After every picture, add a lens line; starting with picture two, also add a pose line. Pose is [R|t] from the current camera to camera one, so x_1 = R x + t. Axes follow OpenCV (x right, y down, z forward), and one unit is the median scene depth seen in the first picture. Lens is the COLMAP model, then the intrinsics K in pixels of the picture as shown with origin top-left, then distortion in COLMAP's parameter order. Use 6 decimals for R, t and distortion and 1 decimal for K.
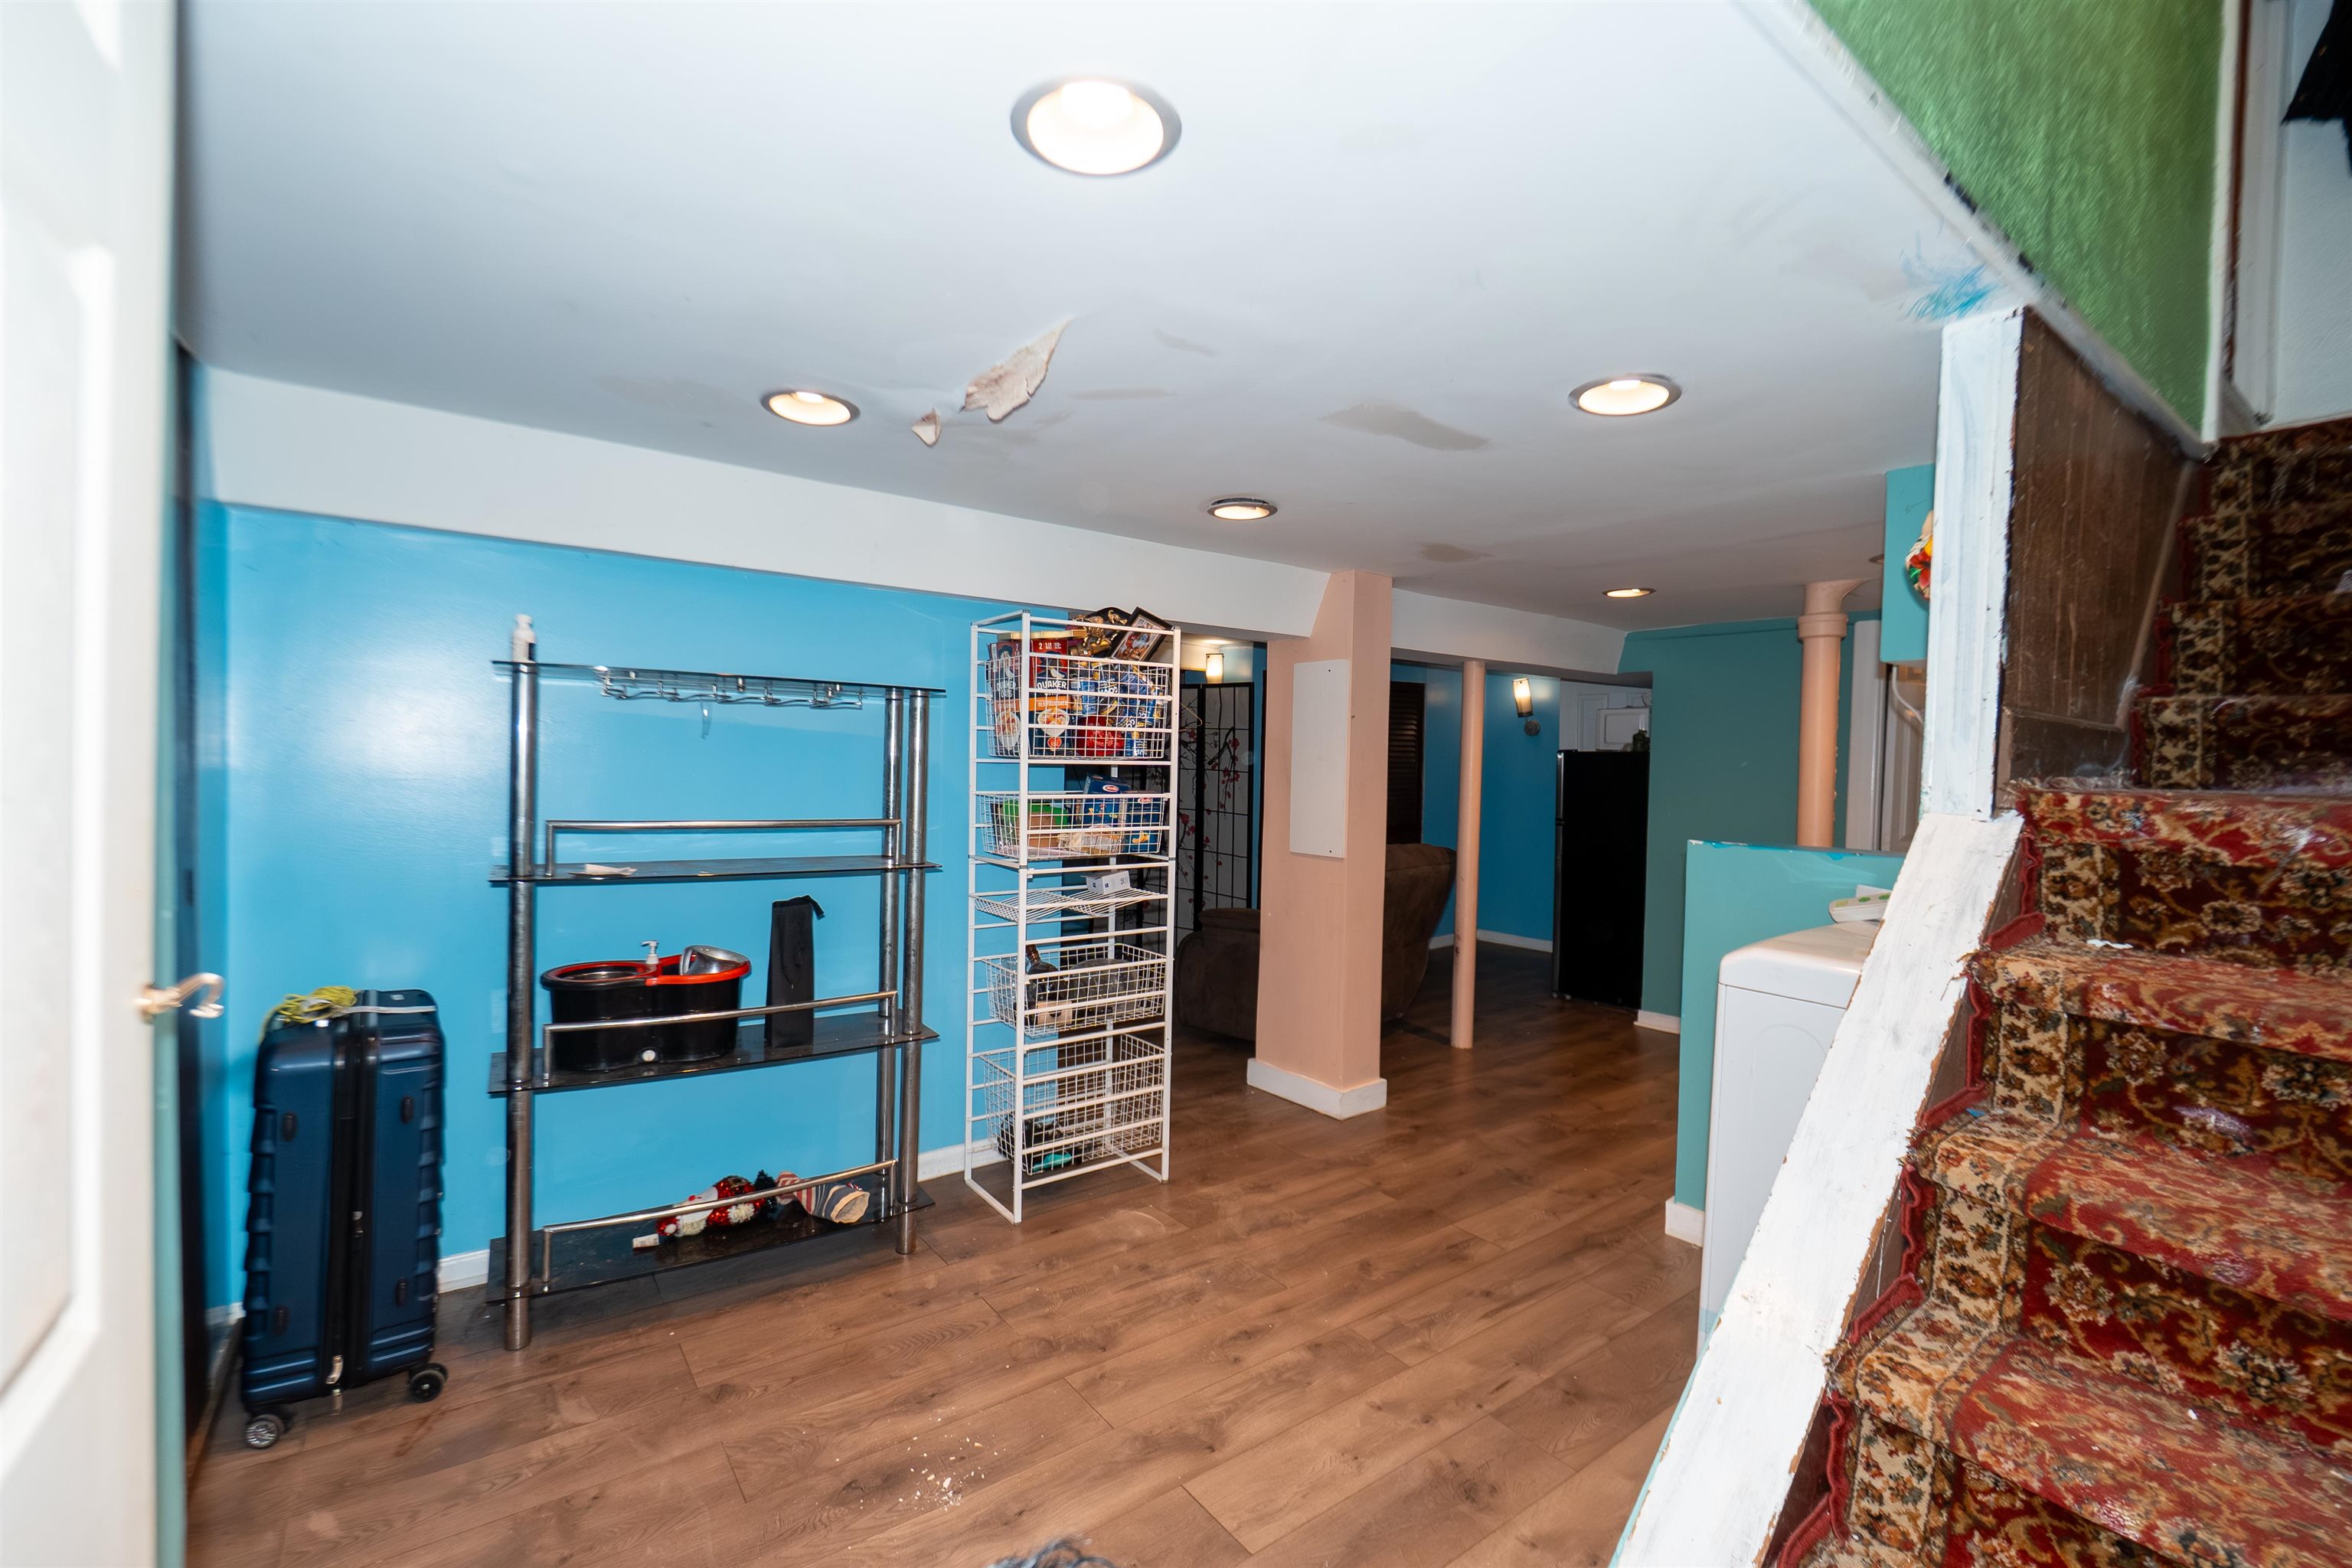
lens RADIAL K [[989.0, 0, 1157.6], [0, 989.0, 783.0], [0, 0, 1]] dist [-0.003003, -0.000257]
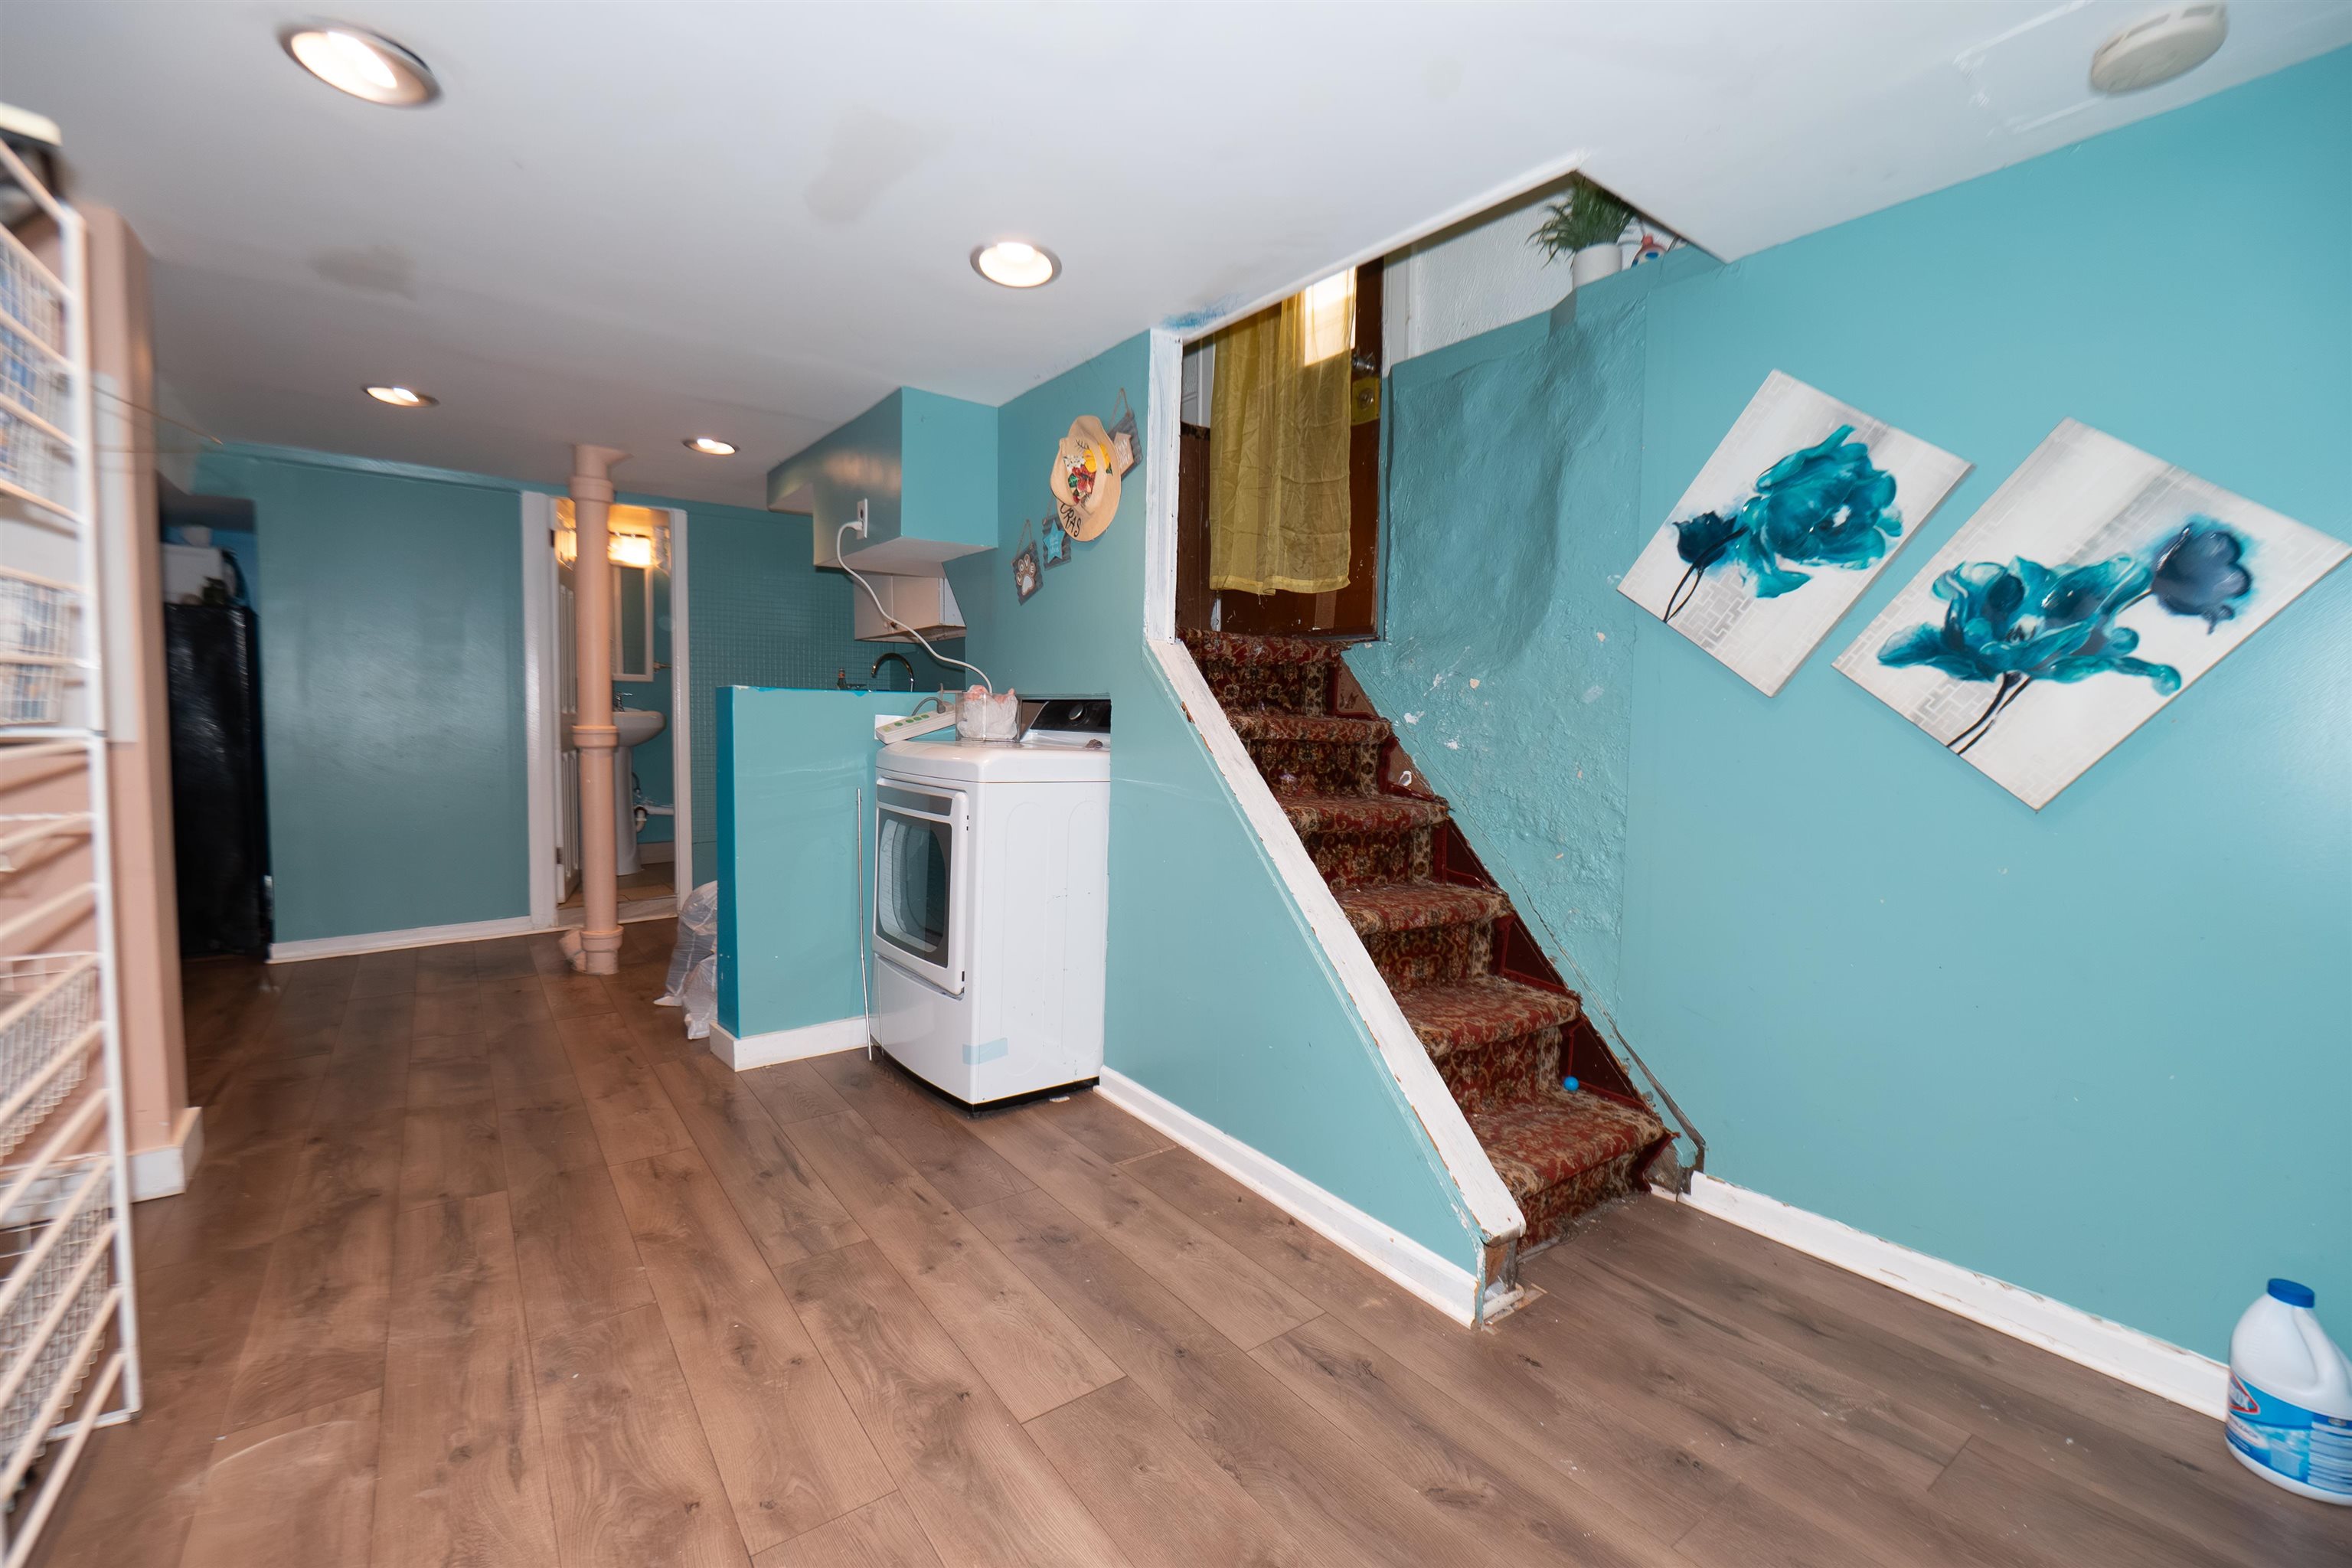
lens RADIAL K [[989.0, 0, 1155.9], [0, 989.0, 778.5], [0, 0, 1]] dist [-0.003003, -0.000257]
pose [[-0.000107, -0.082305, 0.996607, -0.532784], [0.001960, 0.996605, 0.082305, 0.080614], [-0.999998, 0.001962, 0.000055, 0.634489]]
